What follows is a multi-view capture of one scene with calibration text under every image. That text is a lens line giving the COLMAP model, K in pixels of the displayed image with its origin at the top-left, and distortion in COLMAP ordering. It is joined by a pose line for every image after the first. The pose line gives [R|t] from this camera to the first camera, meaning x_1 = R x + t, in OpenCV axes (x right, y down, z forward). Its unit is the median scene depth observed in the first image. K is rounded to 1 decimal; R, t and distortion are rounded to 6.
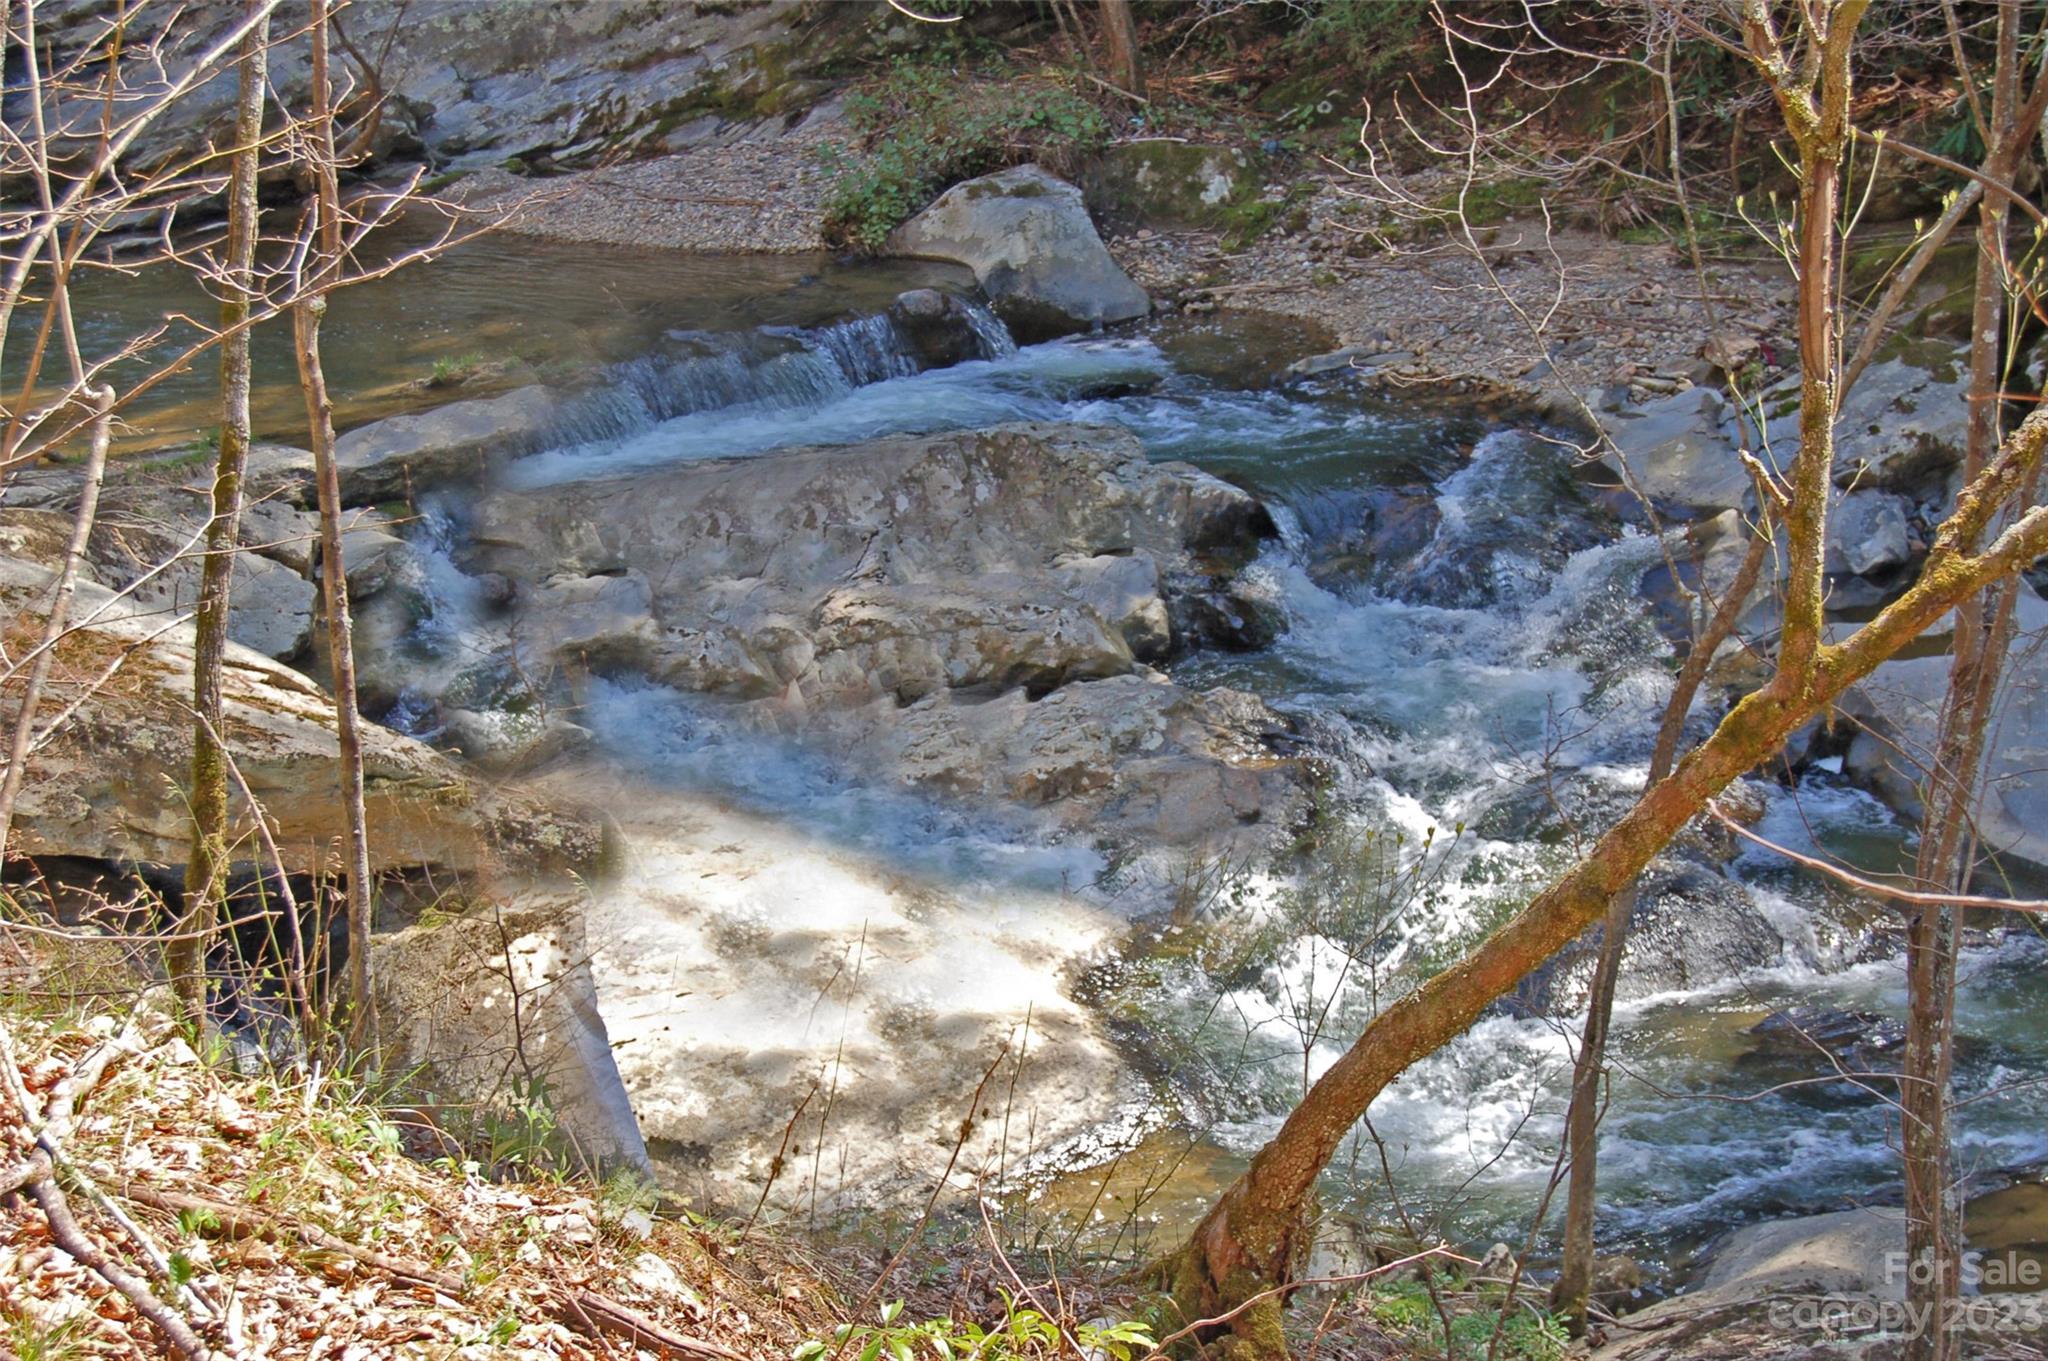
lens RADIAL K [[3985.5, 0, 1024.0], [0, 3985.5, 680.5], [0, 0, 1]] dist [-0.009481, -0.131093]
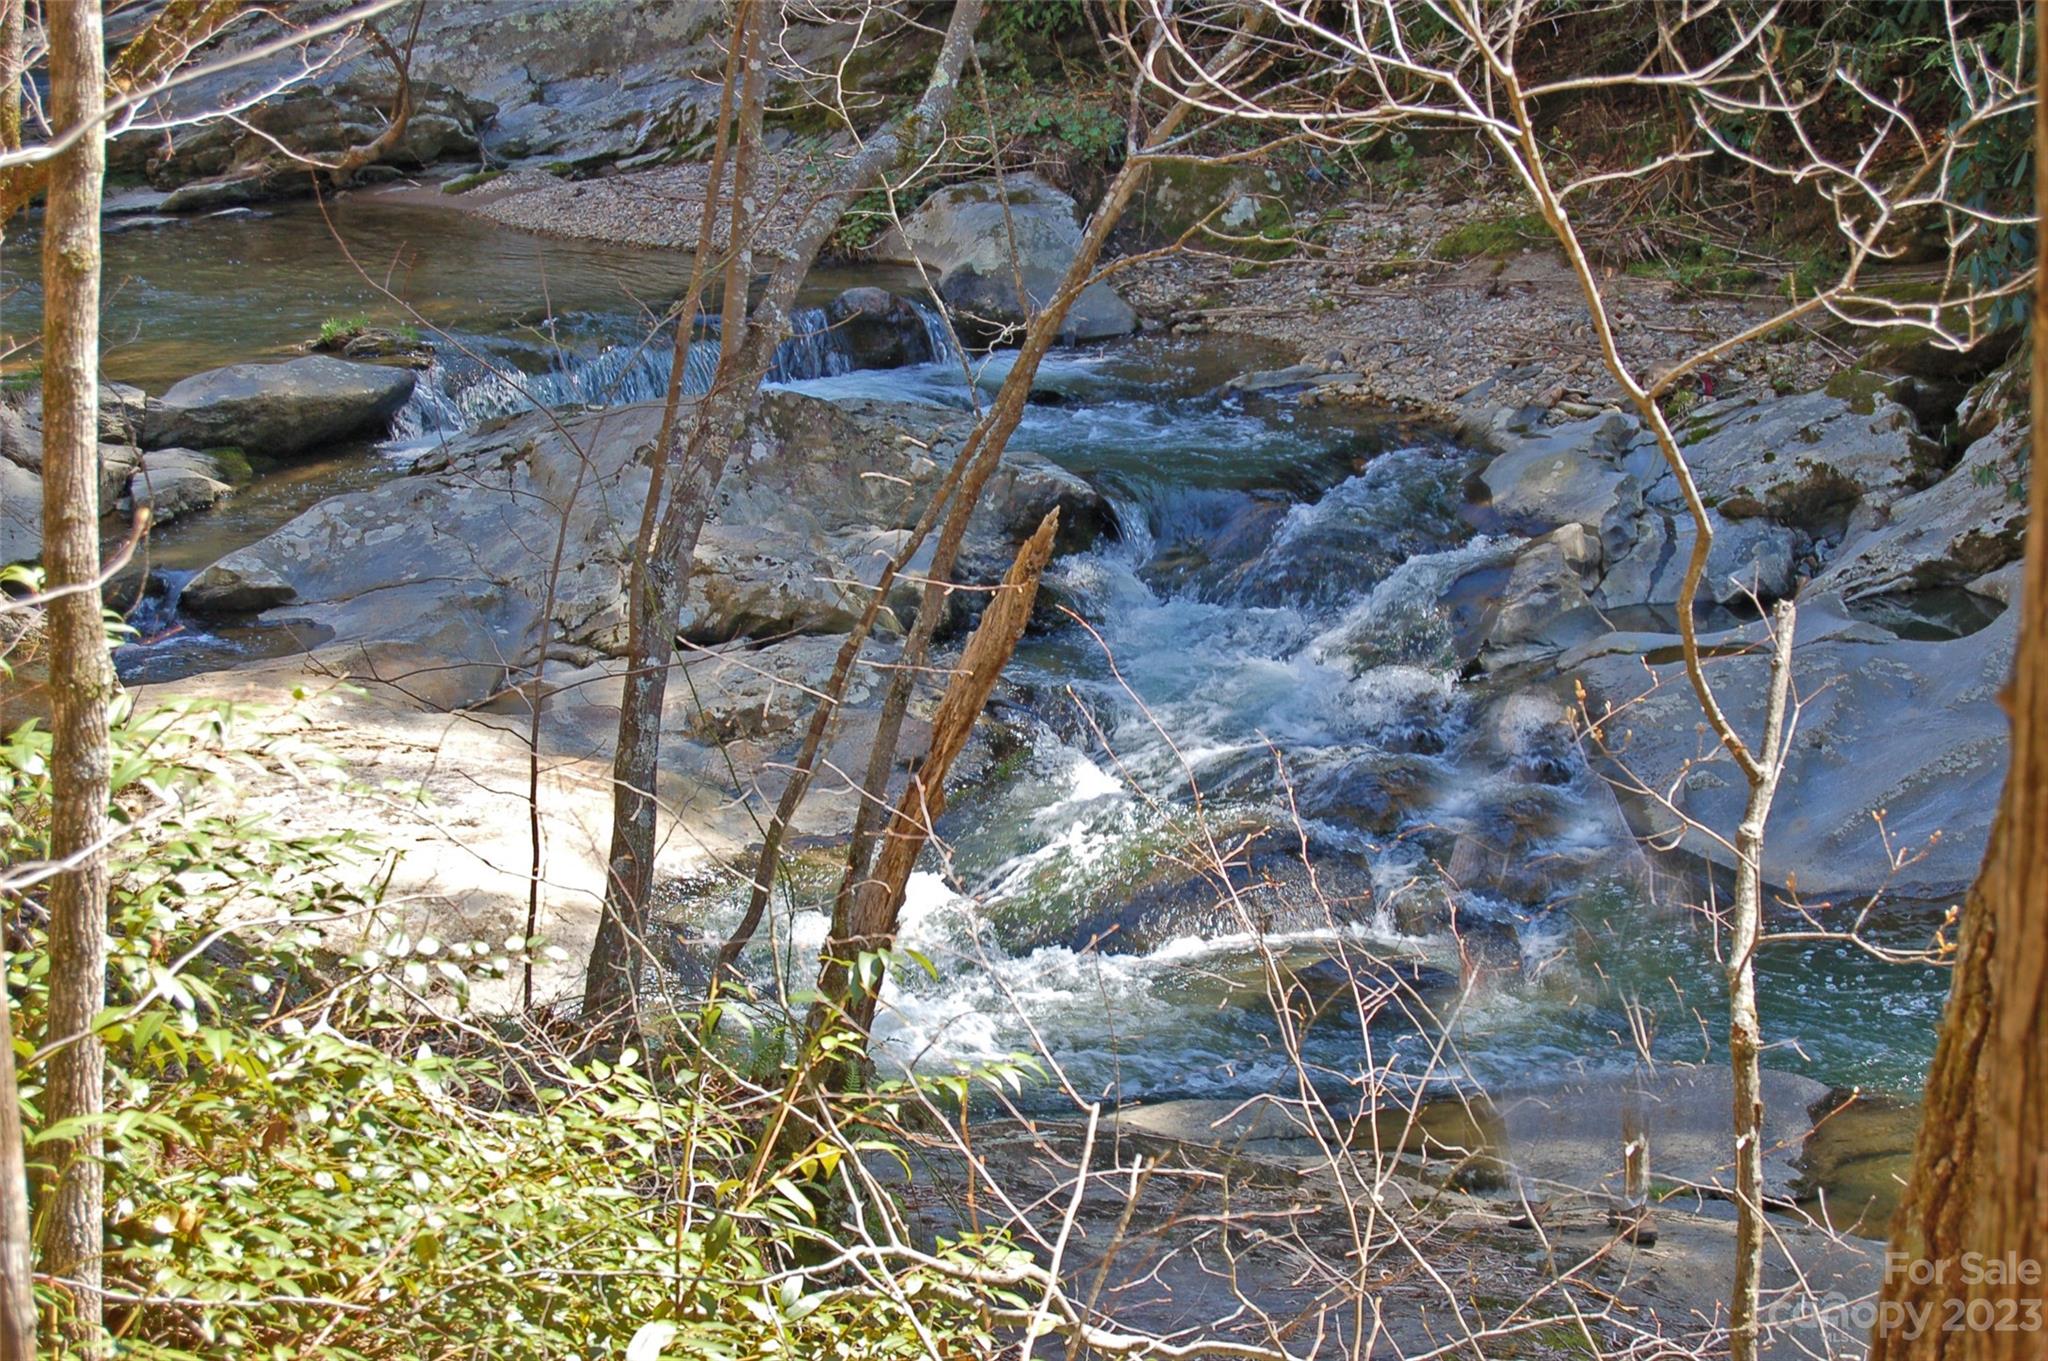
lens RADIAL K [[4743.0, 0, 1024.0], [0, 4743.0, 680.5], [0, 0, 1]] dist [0.011321, -0.081411]
pose [[0.987237, 0.059137, -0.147871, 0.179716], [-0.067729, 0.996254, -0.053757, 0.052456], [0.144138, 0.063086, 0.987545, -0.104043]]
